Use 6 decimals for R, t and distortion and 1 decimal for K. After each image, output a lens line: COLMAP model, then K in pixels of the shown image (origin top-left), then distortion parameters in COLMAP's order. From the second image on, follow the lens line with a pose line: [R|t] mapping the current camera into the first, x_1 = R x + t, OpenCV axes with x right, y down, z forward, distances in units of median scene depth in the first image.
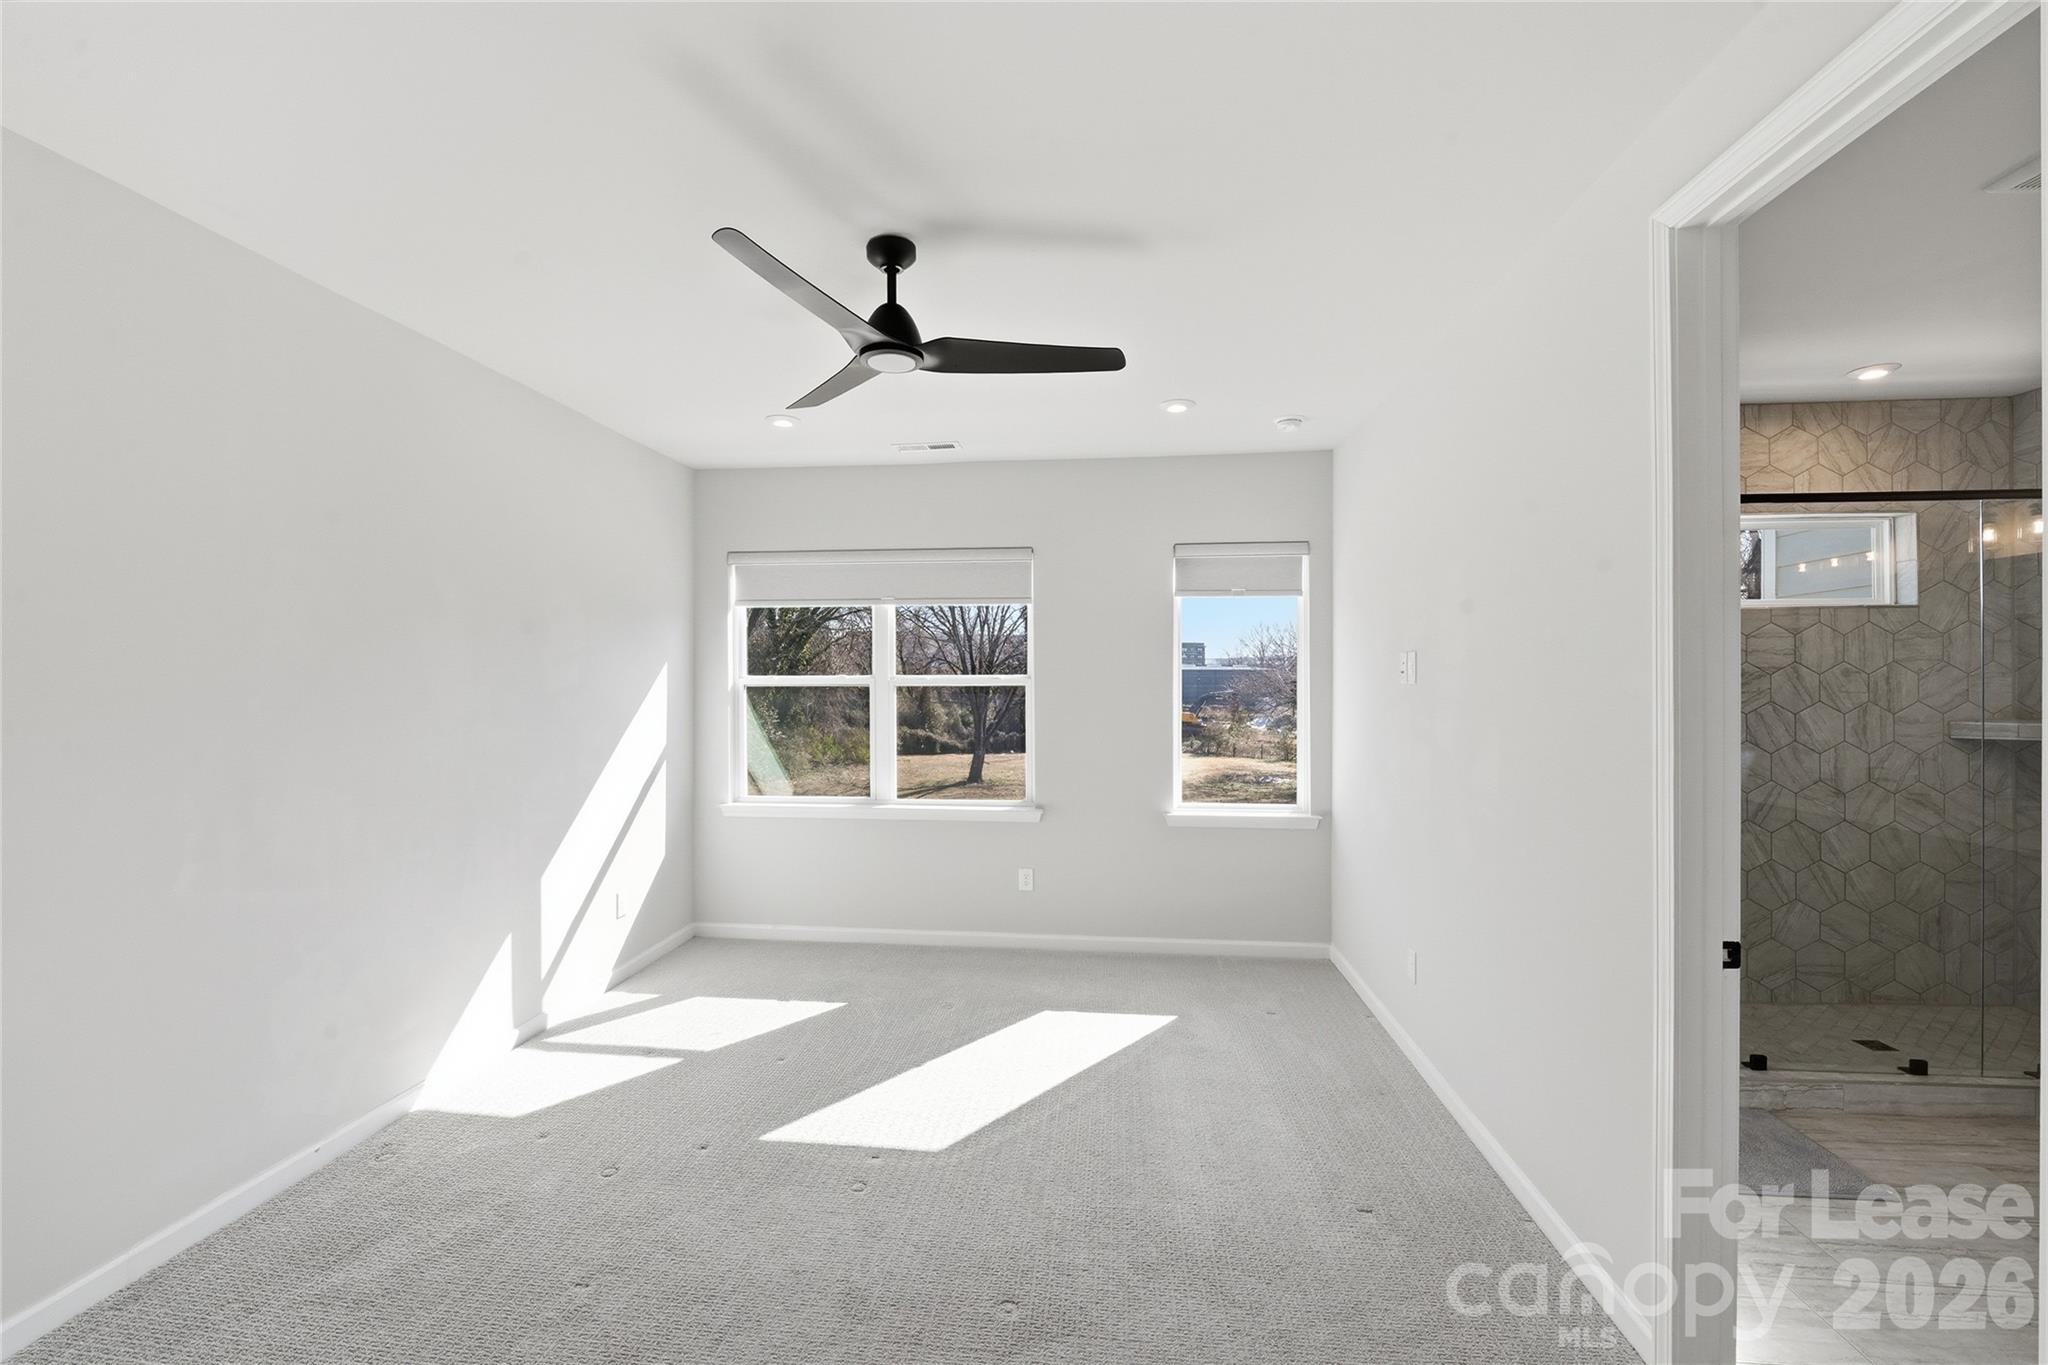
lens RADIAL K [[867.1, 0, 1003.2], [0, 867.1, 673.6], [0, 0, 1]] dist [-0.009281, -0.000137]
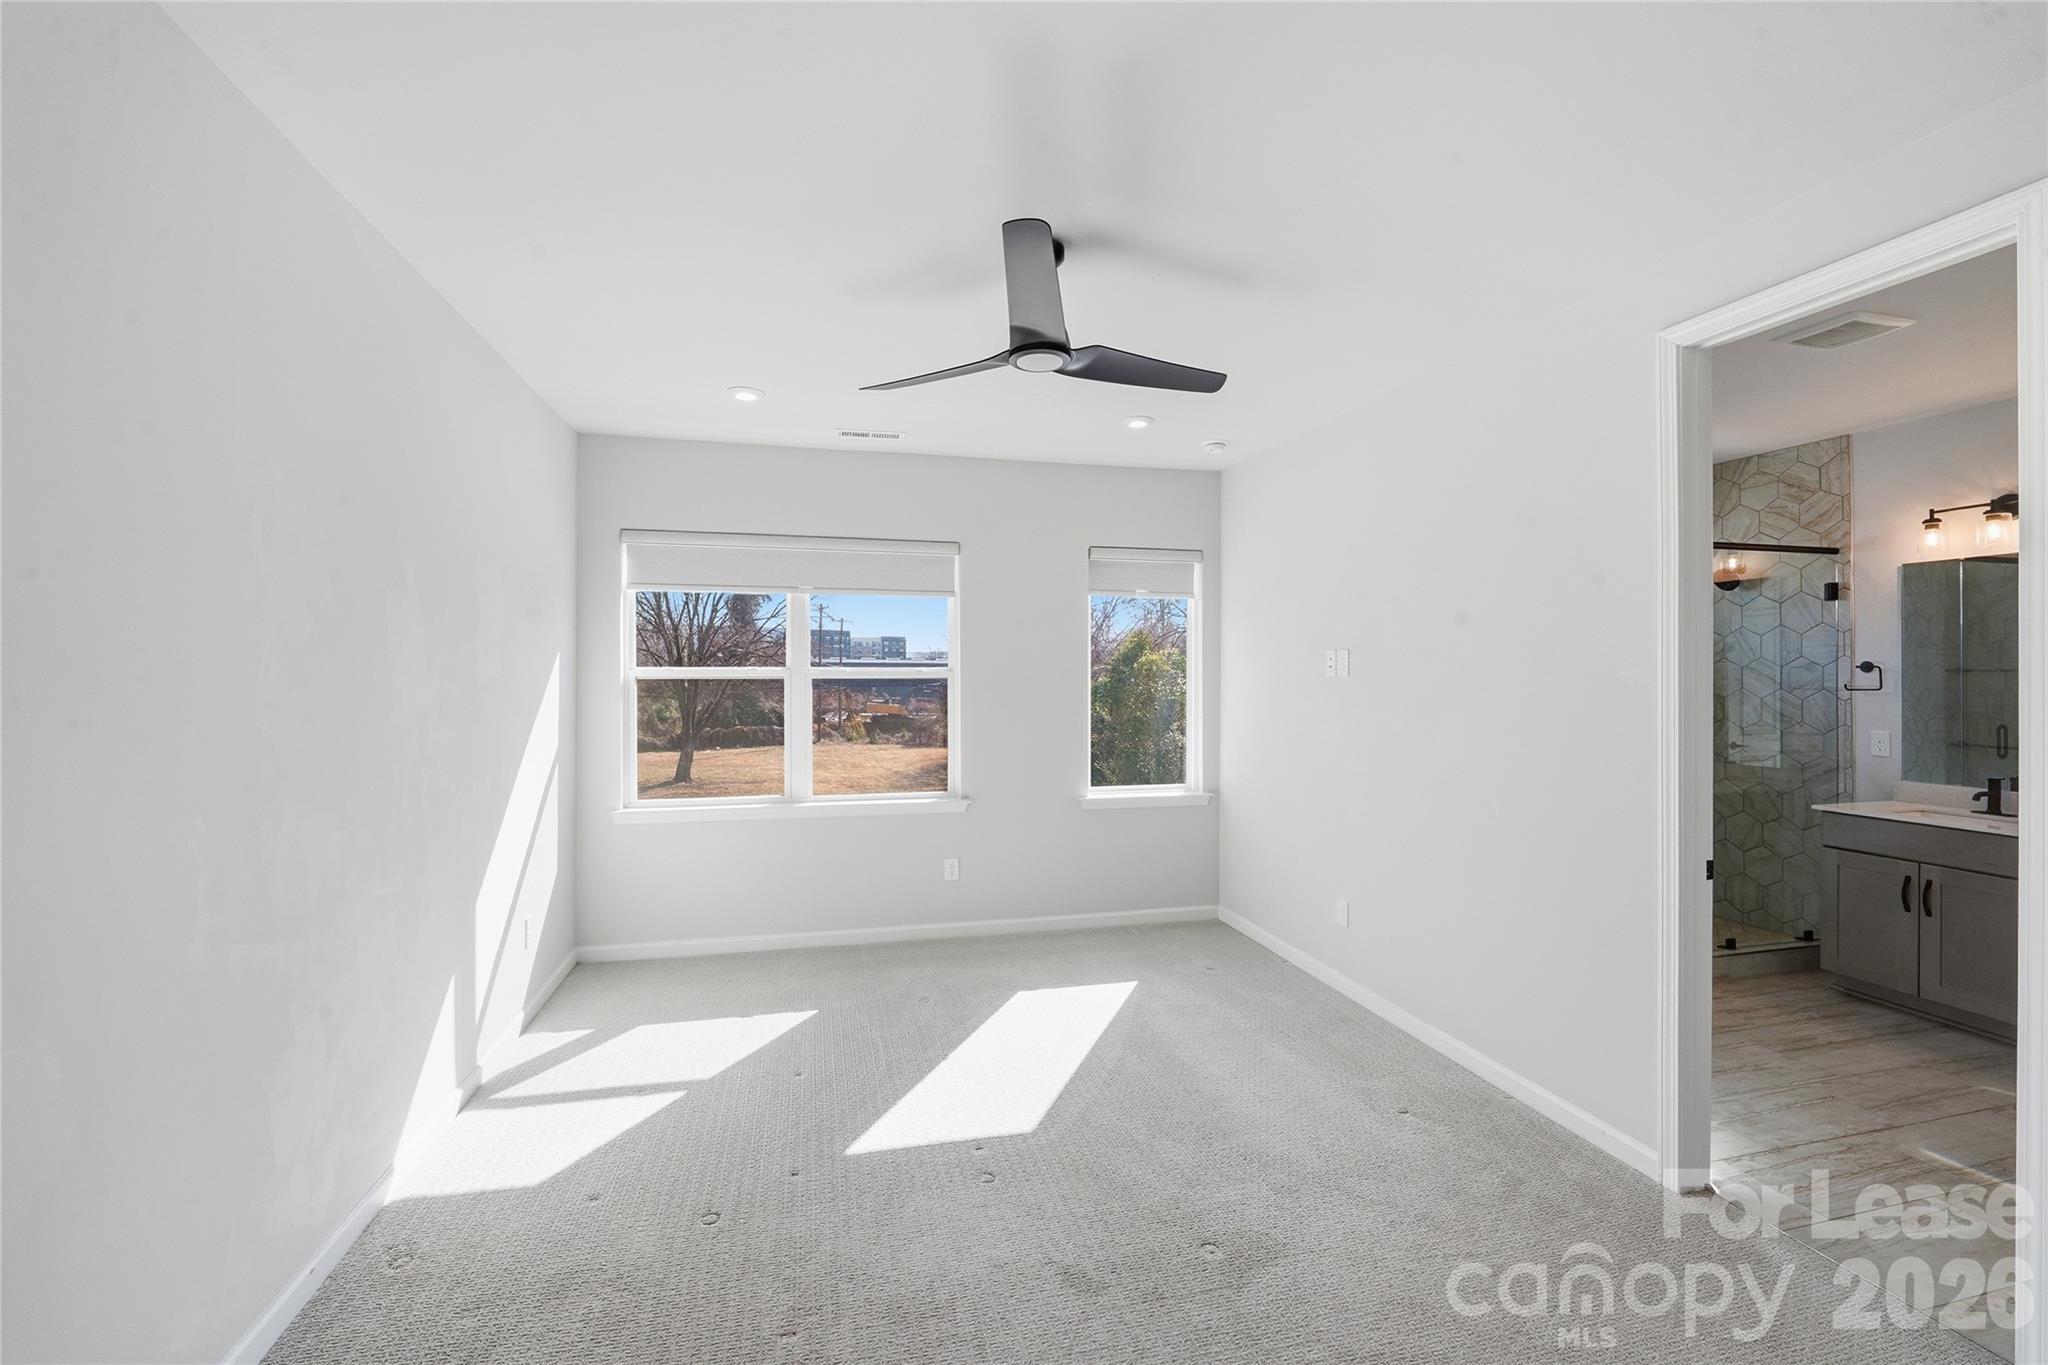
lens RADIAL K [[859.2, 0, 1017.6], [0, 859.2, 662.9], [0, 0, 1]] dist [-0.006121, -0.000647]
pose [[0.940705, 0.005933, 0.339174, -0.293472], [-0.004341, 0.999976, -0.005452, 0.001605], [-0.339198, 0.003656, 0.940708, 0.031785]]
